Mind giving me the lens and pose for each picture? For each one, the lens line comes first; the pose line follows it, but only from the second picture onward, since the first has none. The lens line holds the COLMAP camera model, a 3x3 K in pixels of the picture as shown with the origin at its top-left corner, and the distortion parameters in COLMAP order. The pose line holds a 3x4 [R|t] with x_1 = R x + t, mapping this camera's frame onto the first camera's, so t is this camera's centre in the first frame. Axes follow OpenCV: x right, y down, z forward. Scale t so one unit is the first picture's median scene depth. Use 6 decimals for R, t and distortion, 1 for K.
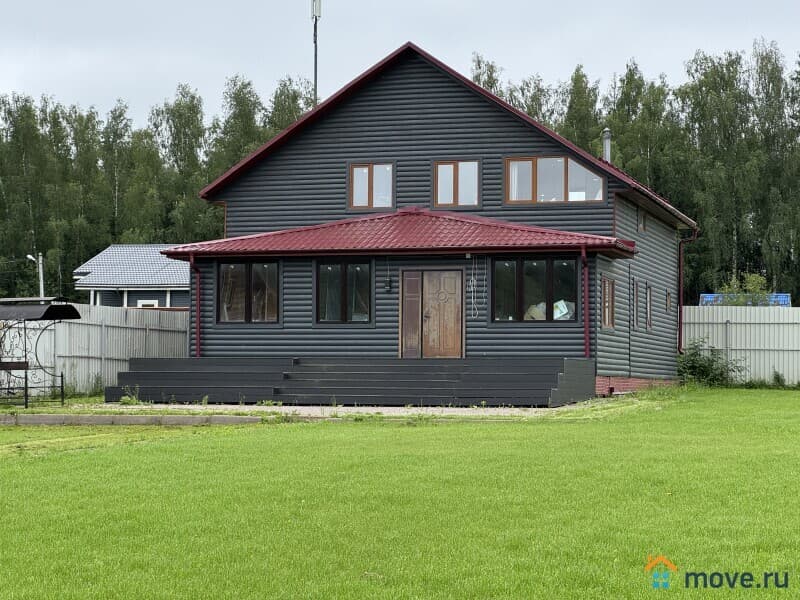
lens RADIAL K [[1760.7, 0, 407.8], [0, 1760.7, 297.6], [0, 0, 1]] dist [0.159492, 0.000000]
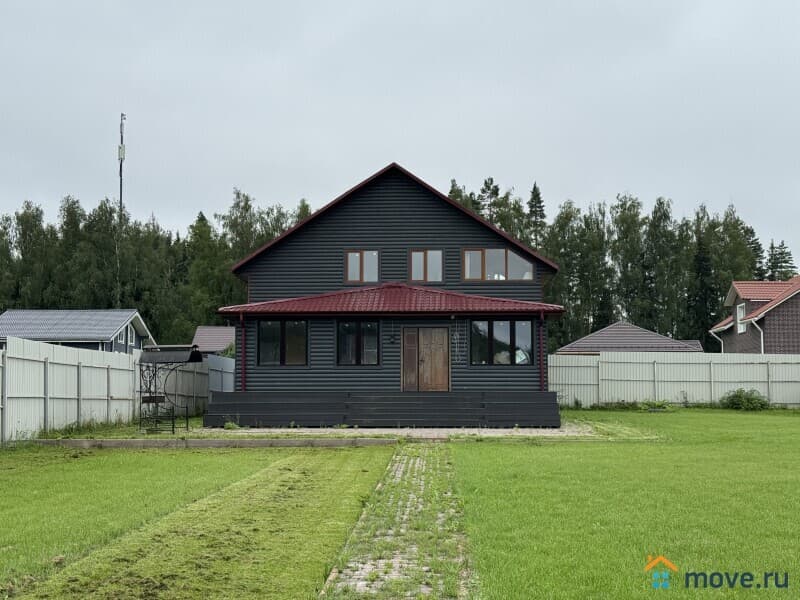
lens RADIAL K [[1092.4, 0, 398.4], [0, 1092.4, 298.9], [0, 0, 1]] dist [0.105618, 0.000000]
pose [[0.963796, 0.017772, 0.266049, -0.224673], [-0.005245, 0.998847, -0.047722, 0.003078], [-0.266590, 0.044599, 0.962778, 0.174573]]
